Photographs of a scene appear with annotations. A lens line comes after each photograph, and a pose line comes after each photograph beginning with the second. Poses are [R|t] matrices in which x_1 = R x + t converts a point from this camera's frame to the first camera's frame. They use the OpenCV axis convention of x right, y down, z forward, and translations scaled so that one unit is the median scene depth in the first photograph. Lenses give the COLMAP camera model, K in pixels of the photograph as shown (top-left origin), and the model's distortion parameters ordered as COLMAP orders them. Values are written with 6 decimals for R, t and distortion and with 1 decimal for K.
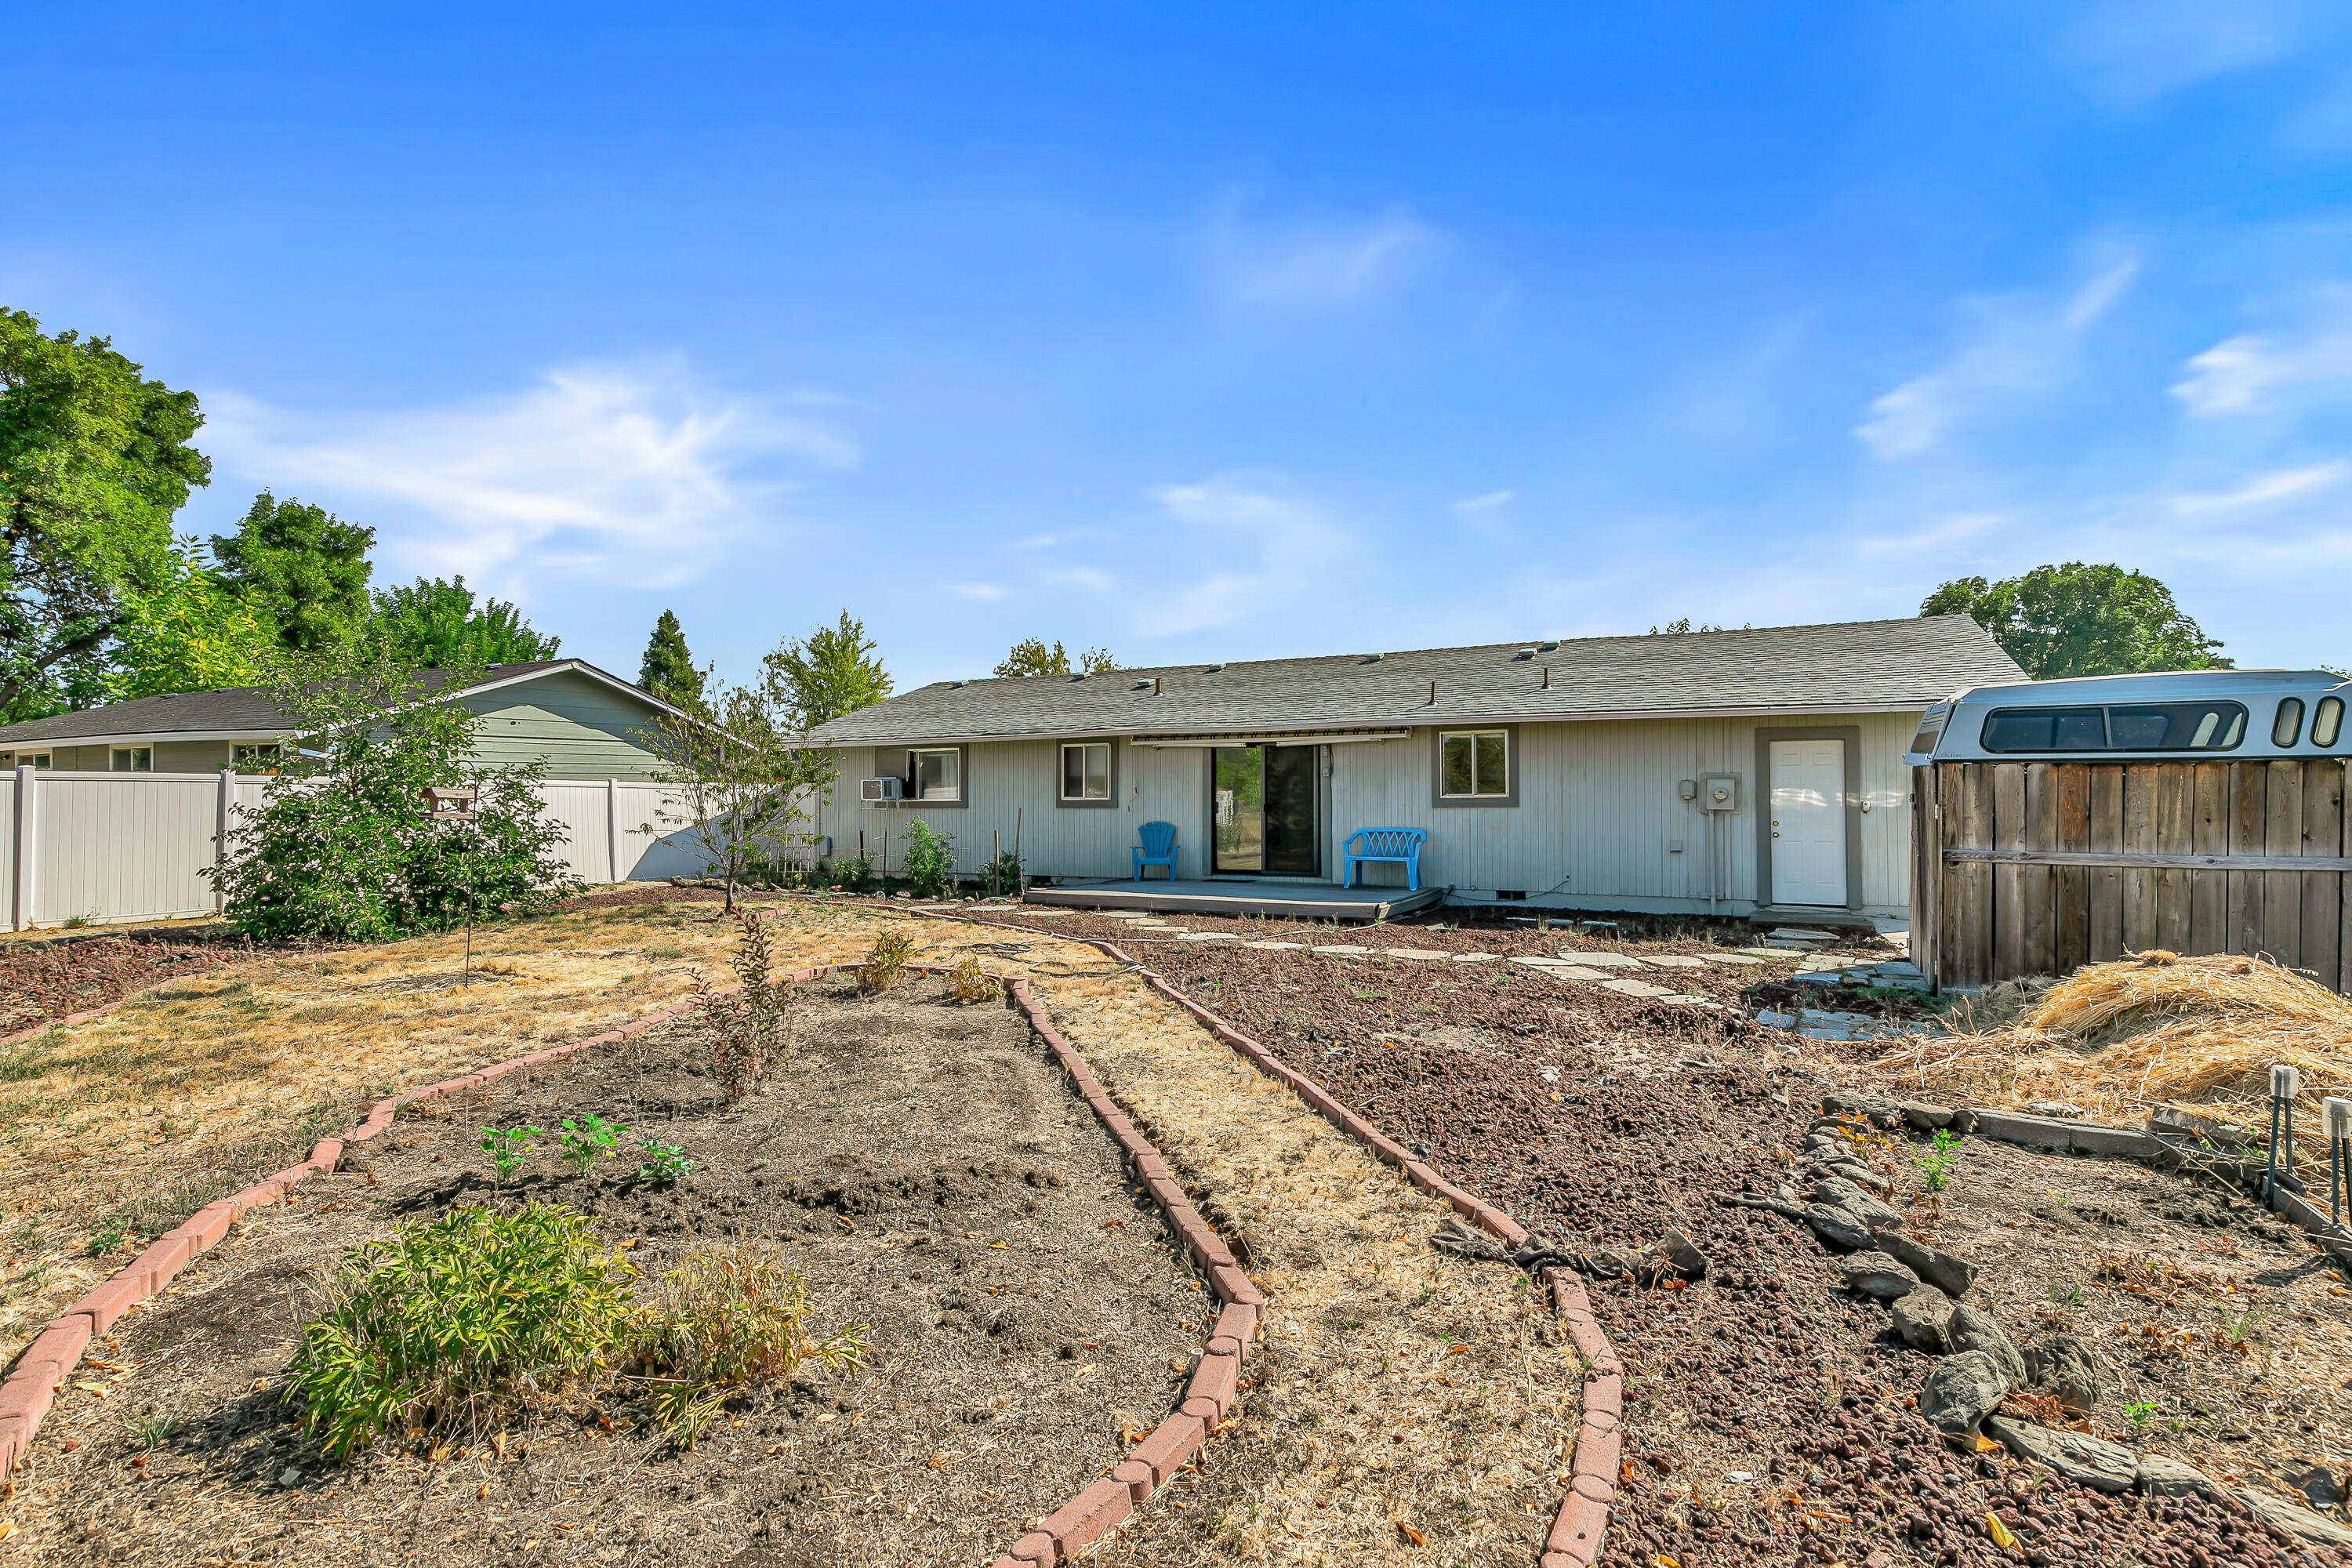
lens RADIAL K [[1083.4, 0, 1163.2], [0, 1083.4, 785.6], [0, 0, 1]] dist [0.007036, -0.002204]
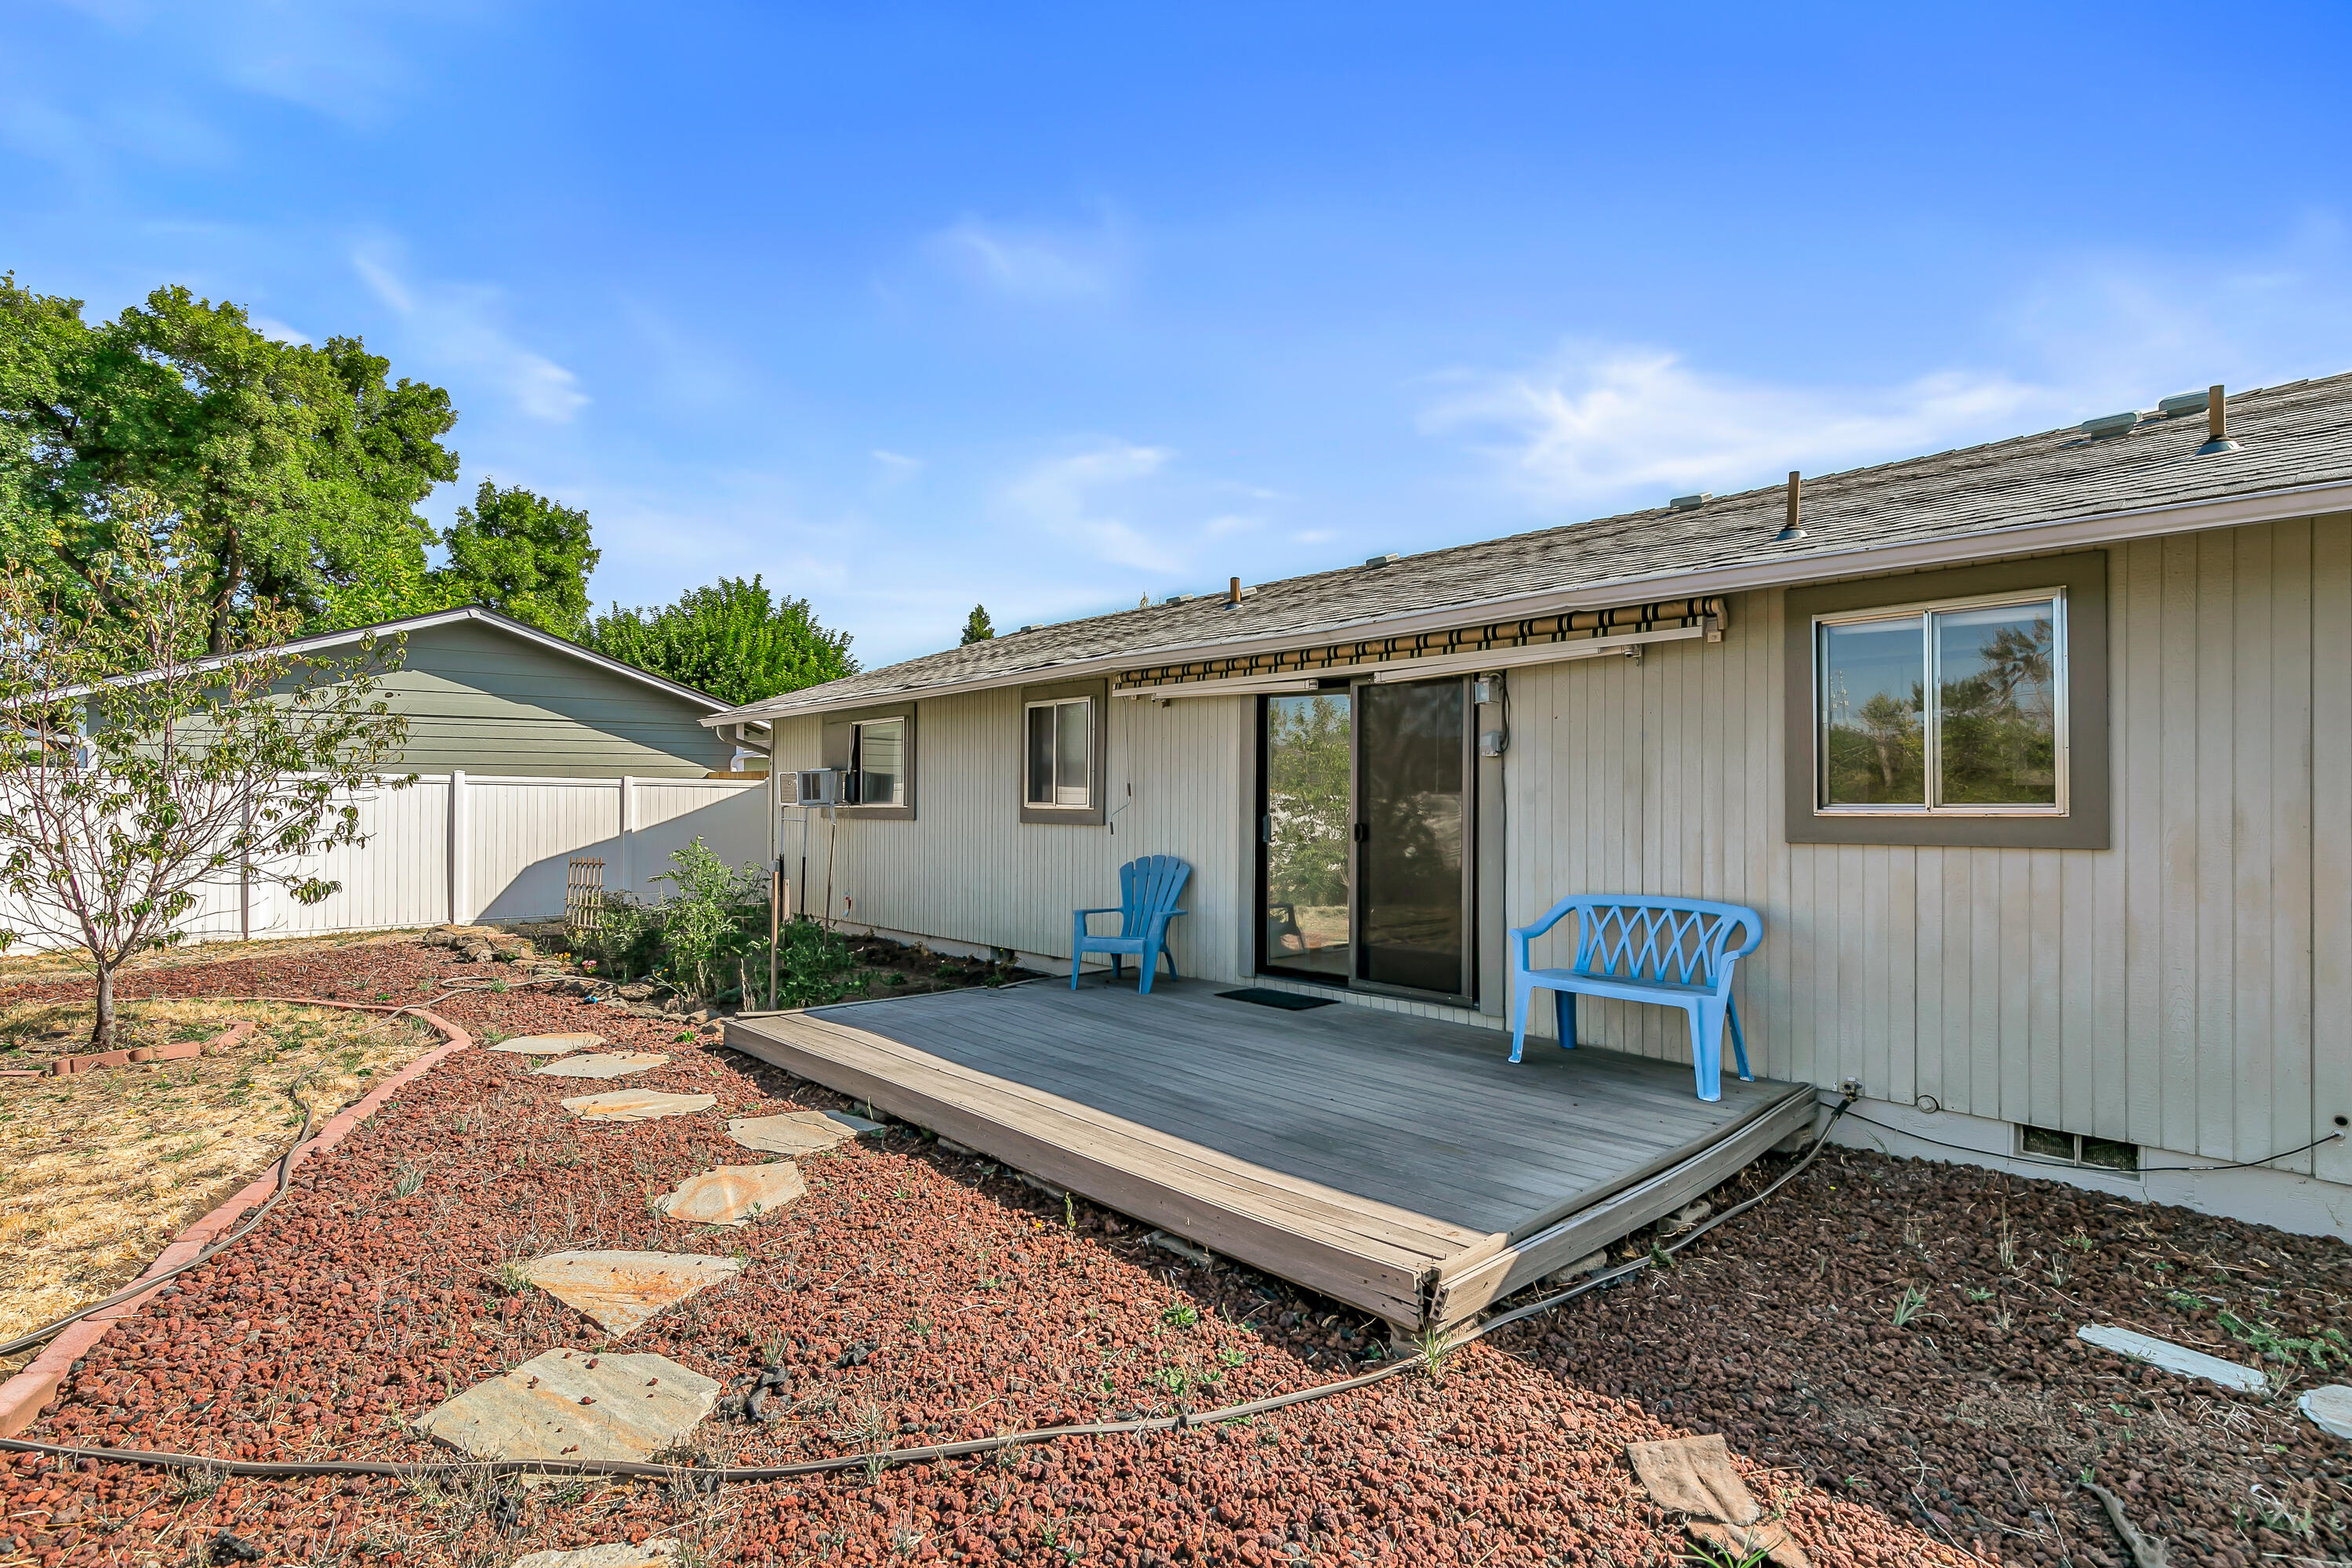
lens RADIAL K [[1083.4, 0, 1193.9], [0, 1083.4, 800.9], [0, 0, 1]] dist [0.007036, -0.002204]
pose [[0.938416, 0.007149, -0.345433, 0.173442], [-0.004259, 0.999949, 0.009125, 0.004676], [0.345481, -0.007092, 0.938399, 0.563436]]
